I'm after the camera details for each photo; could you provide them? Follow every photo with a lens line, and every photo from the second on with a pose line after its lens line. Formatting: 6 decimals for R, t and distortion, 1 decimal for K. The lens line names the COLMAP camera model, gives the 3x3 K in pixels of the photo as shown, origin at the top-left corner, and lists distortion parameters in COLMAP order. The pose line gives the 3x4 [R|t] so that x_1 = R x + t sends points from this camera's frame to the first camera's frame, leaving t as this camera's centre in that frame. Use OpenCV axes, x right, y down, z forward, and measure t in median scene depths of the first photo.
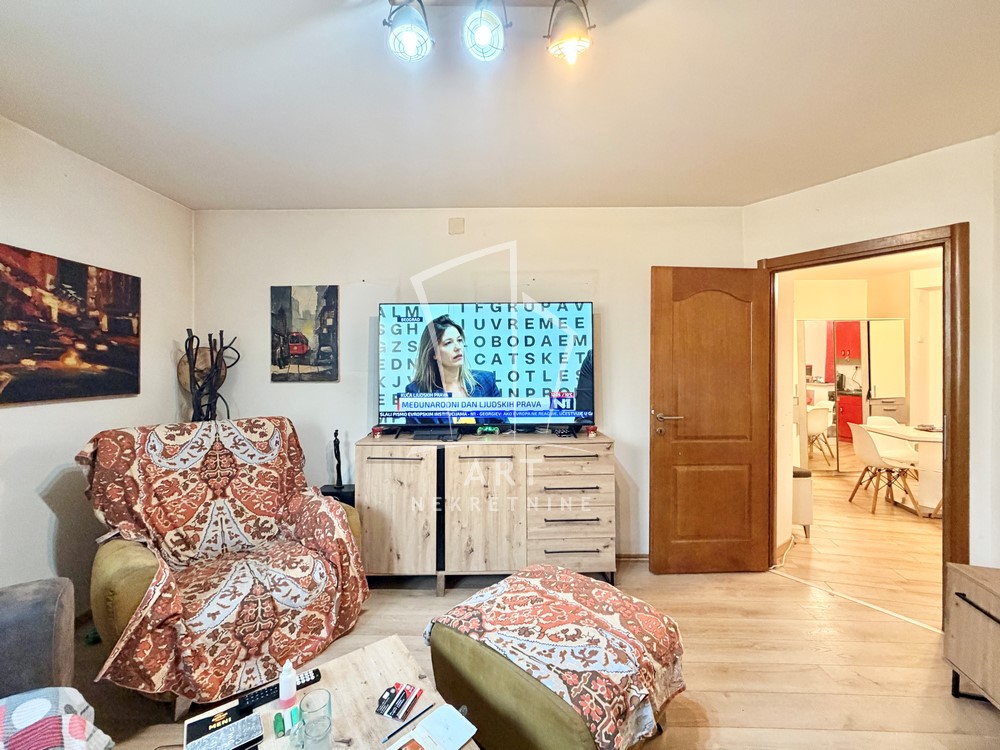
lens RADIAL K [[397.3, 0, 497.6], [0, 397.3, 374.5], [0, 0, 1]] dist [-0.001721, 0.000166]
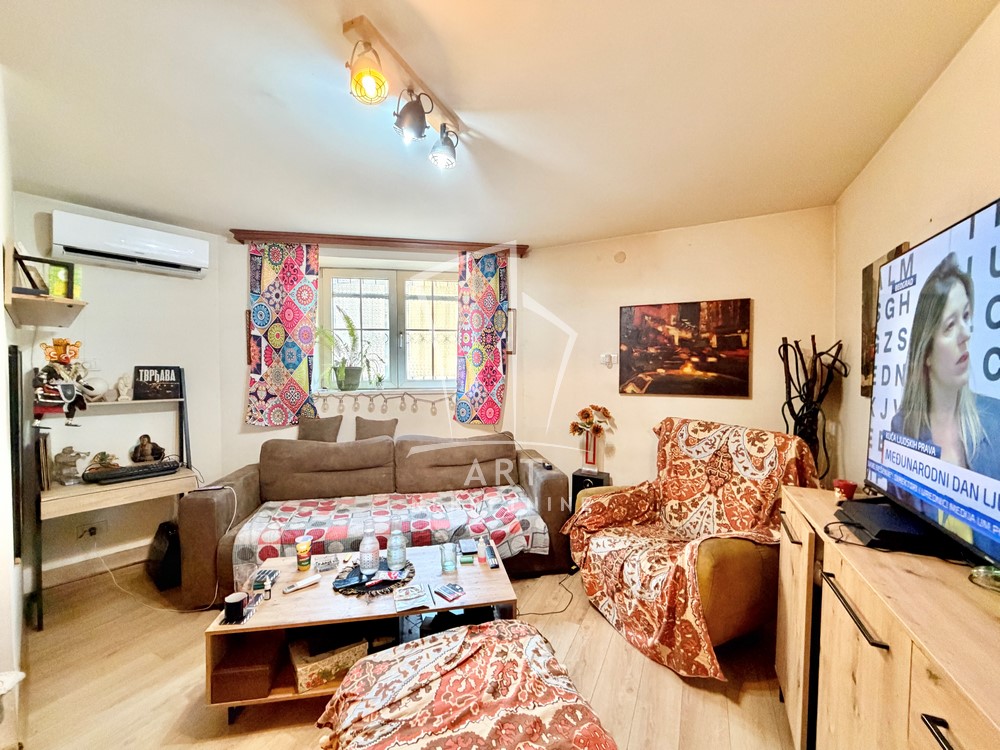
lens RADIAL K [[397.3, 0, 497.6], [0, 397.3, 374.5], [0, 0, 1]] dist [-0.001721, 0.000166]
pose [[-0.428430, 0.012628, -0.903487, 0.546047], [-0.023383, 0.999413, 0.025057, -0.034018], [0.903272, 0.031861, -0.427883, 0.931009]]
